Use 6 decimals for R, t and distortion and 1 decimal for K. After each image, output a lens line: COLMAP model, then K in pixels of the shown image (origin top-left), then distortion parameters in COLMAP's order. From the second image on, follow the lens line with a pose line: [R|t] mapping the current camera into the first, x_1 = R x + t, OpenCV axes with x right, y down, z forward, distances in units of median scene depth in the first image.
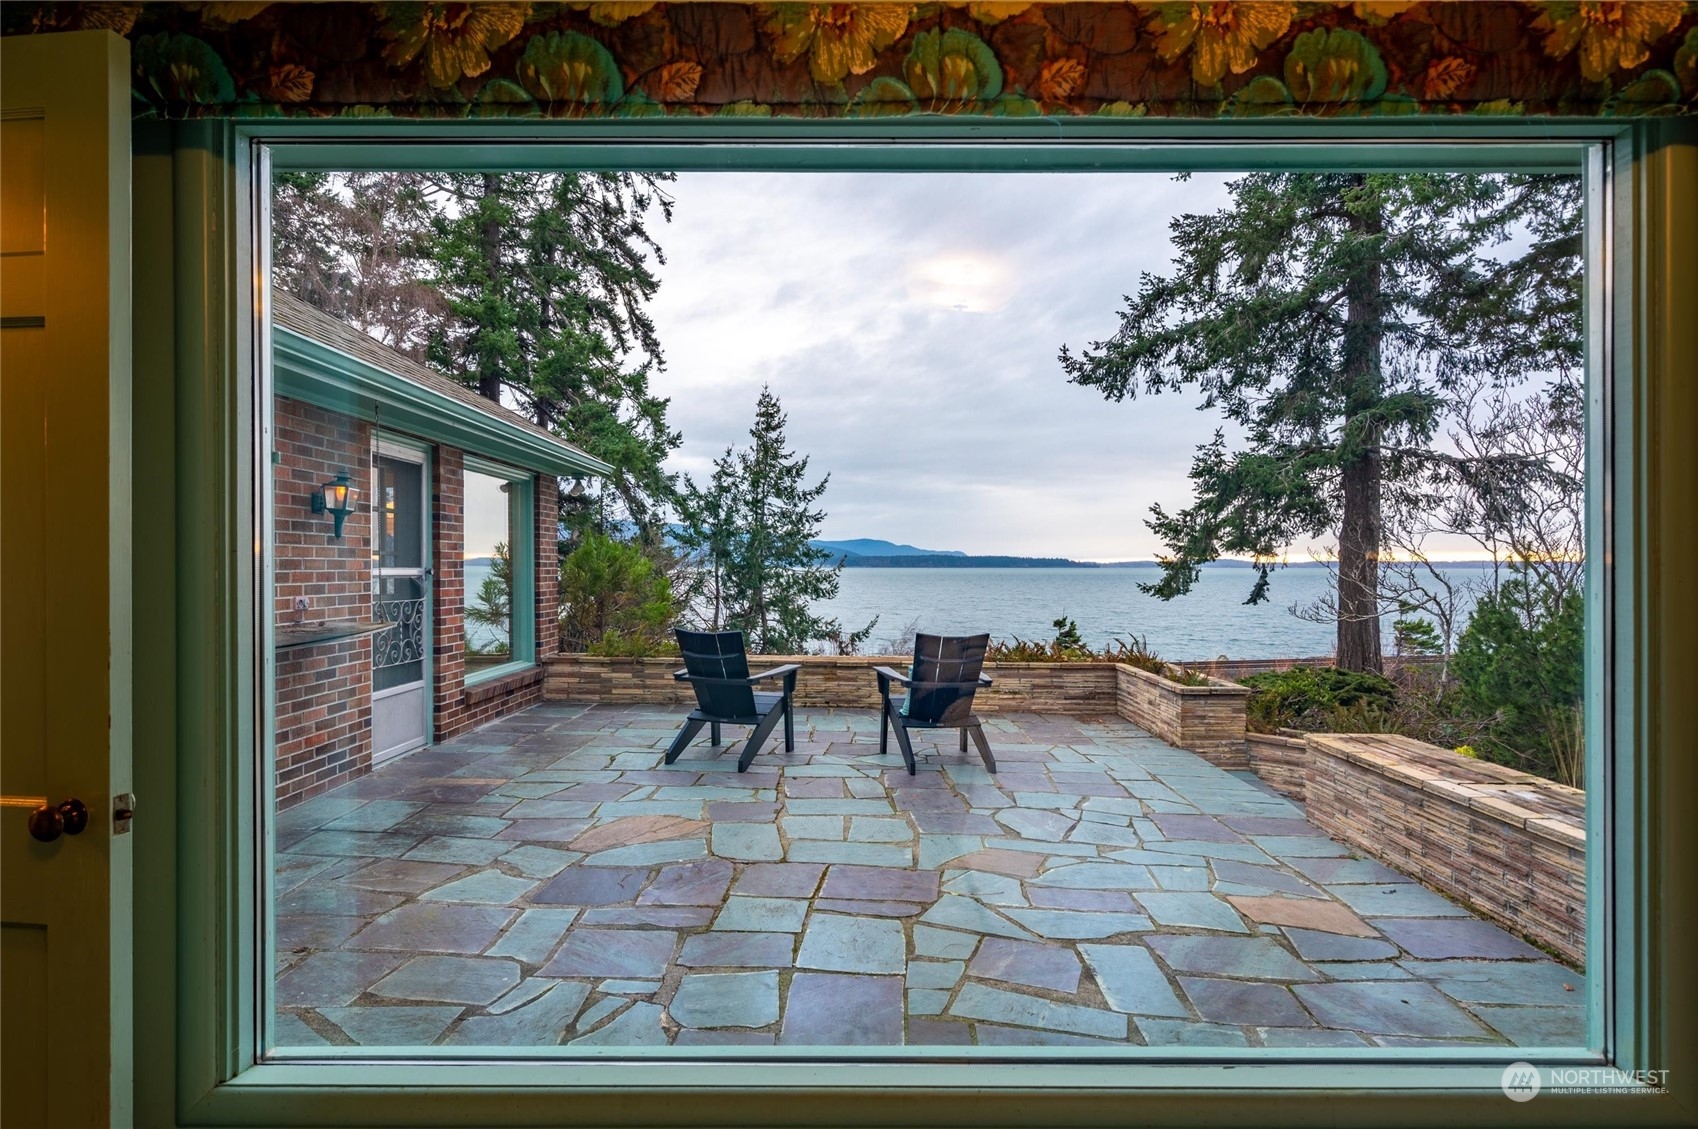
lens RADIAL K [[915.4, 0, 852.6], [0, 915.4, 562.9], [0, 0, 1]] dist [0.004186, -0.000405]
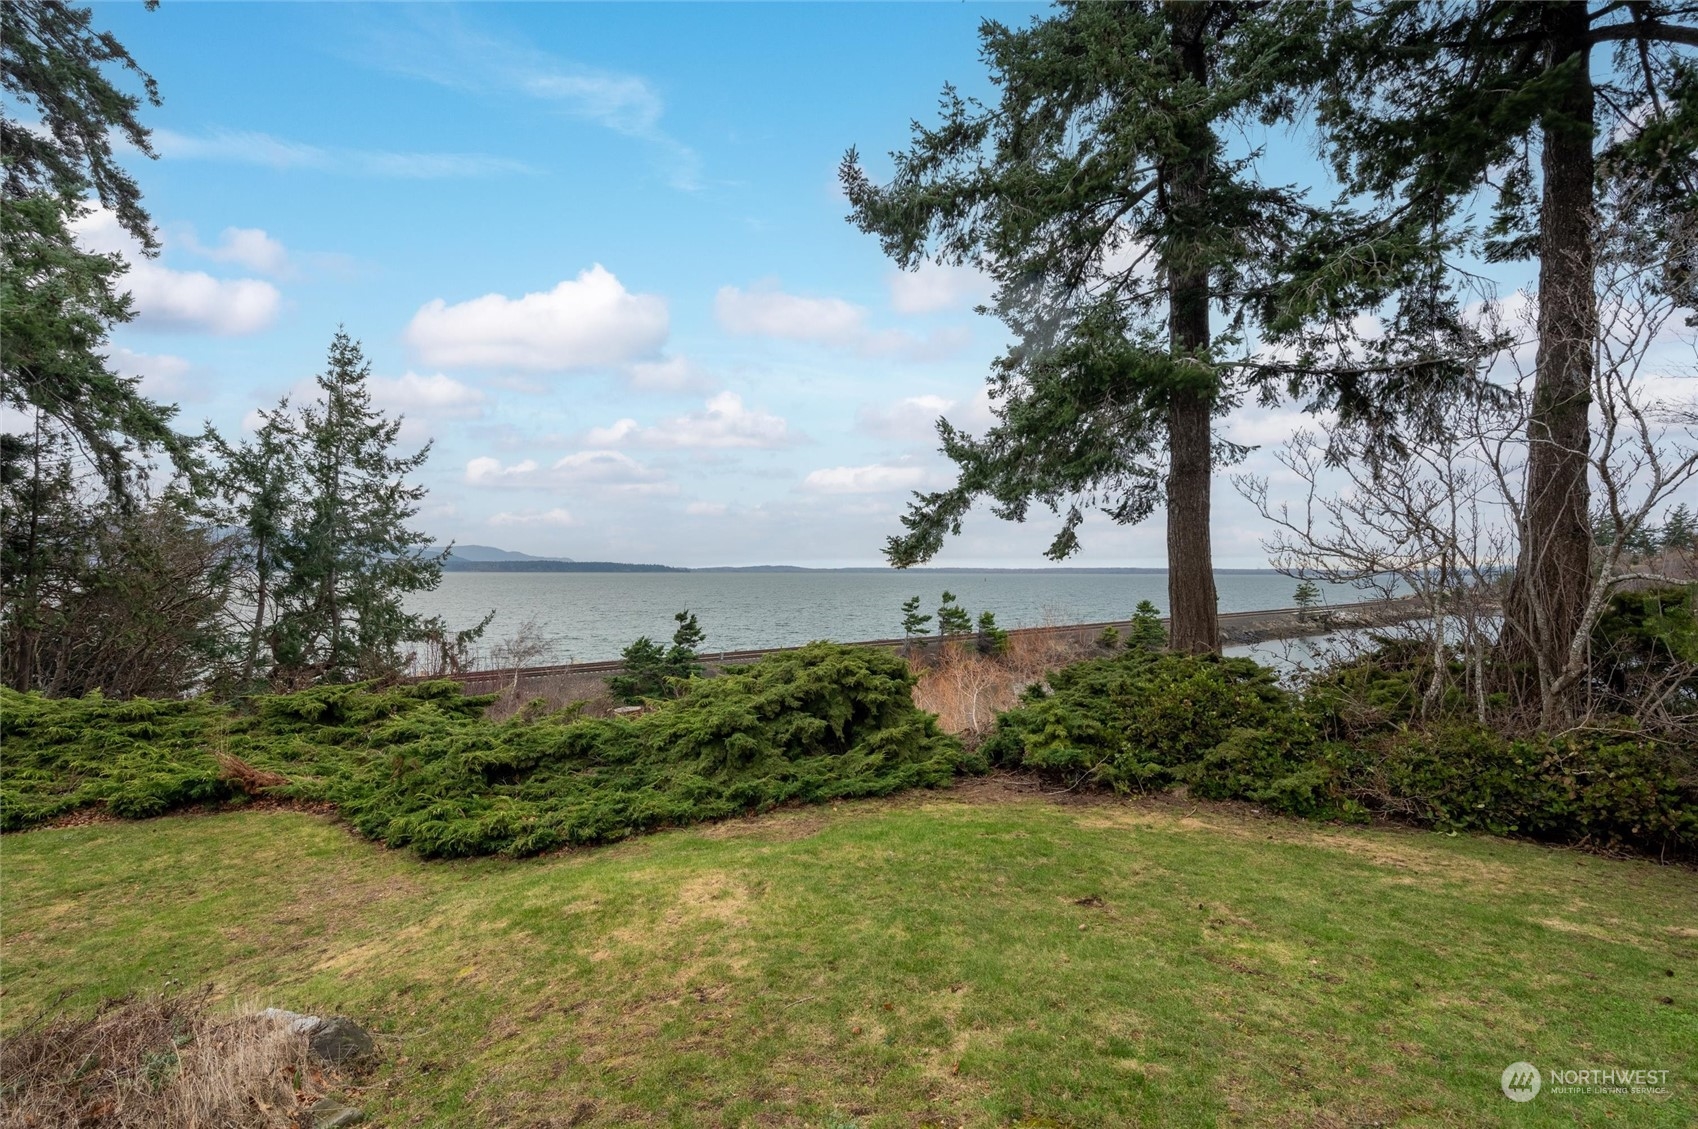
lens RADIAL K [[768.1, 0, 849.1], [0, 768.1, 552.4], [0, 0, 1]] dist [0.003715, 0.000066]
pose [[0.893316, 0.011843, 0.449273, 0.000625], [-0.002418, 0.999765, -0.021547, 0.023012], [-0.449423, 0.018162, 0.893134, 0.266014]]
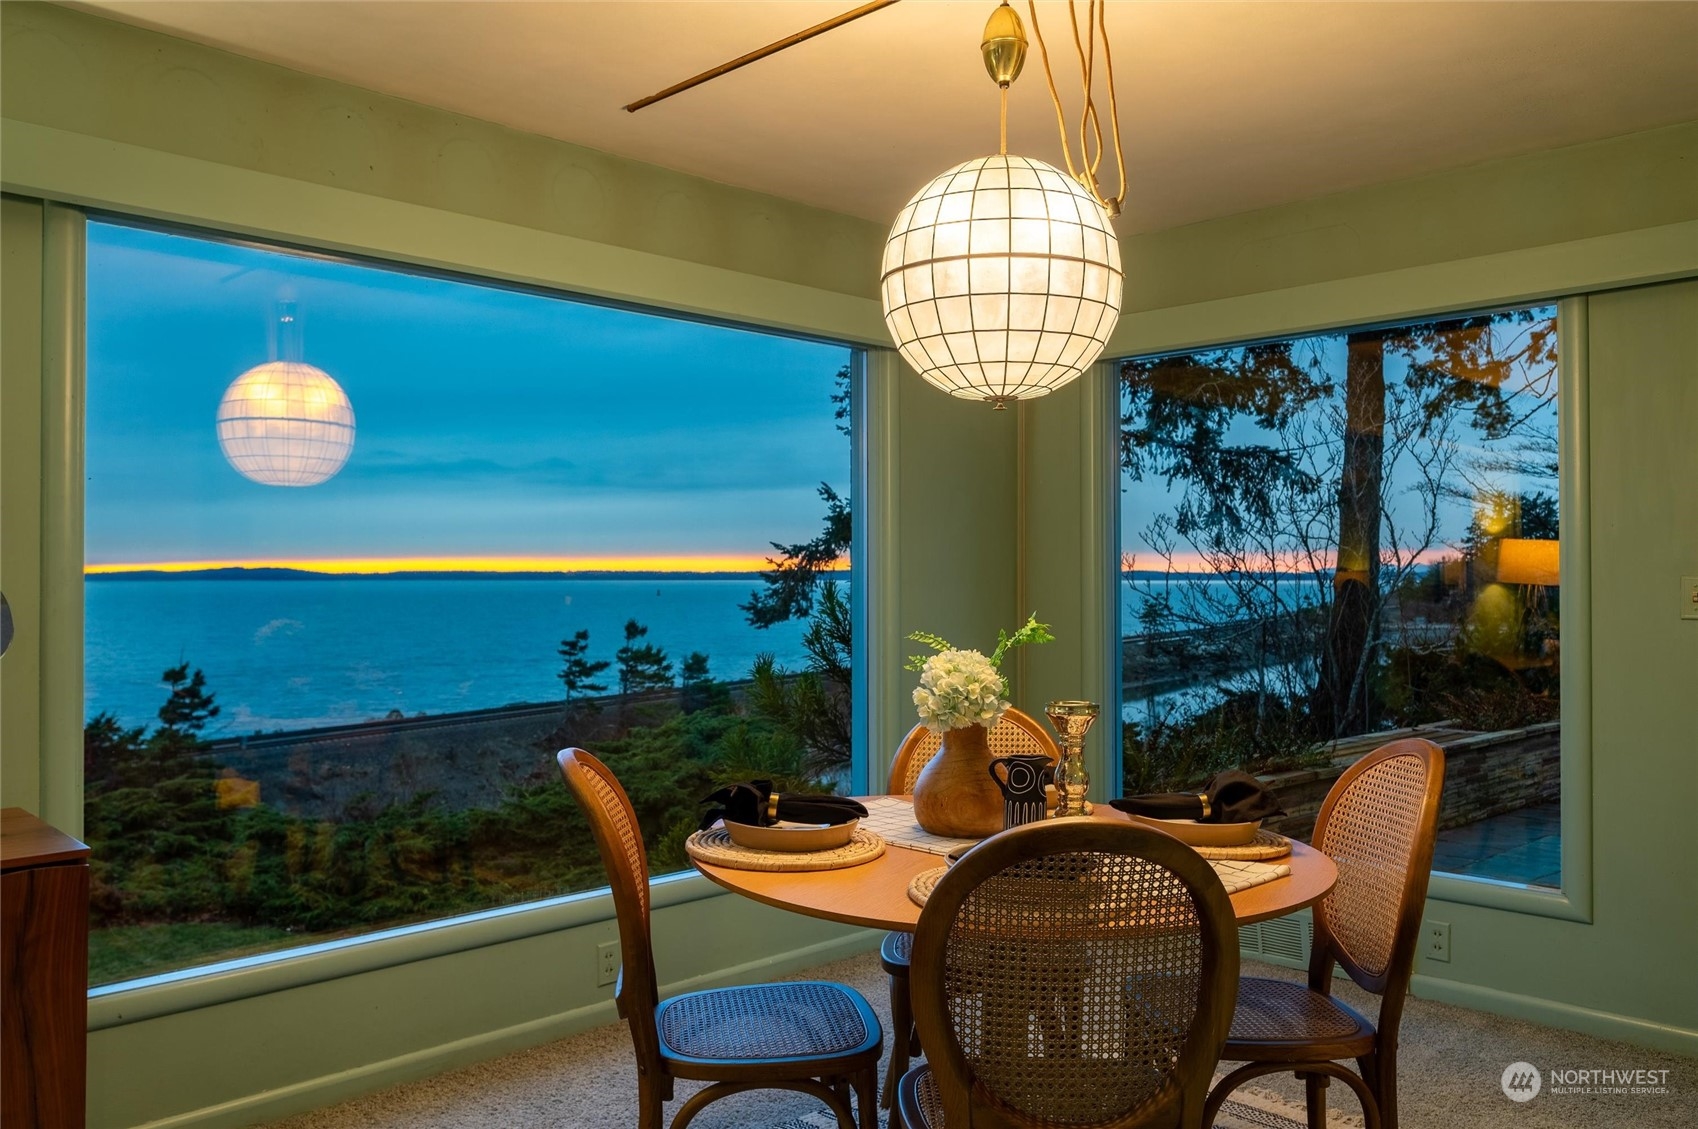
lens RADIAL K [[1364.4, 0, 850.9], [0, 1364.4, 565.1], [0, 0, 1]] dist [-0.005144, 0.004966]
pose [[0.709493, 0.003088, 0.704705, -0.186738], [0.000790, 0.999986, -0.005177, -0.000345], [-0.704712, 0.004230, 0.709481, 0.148679]]
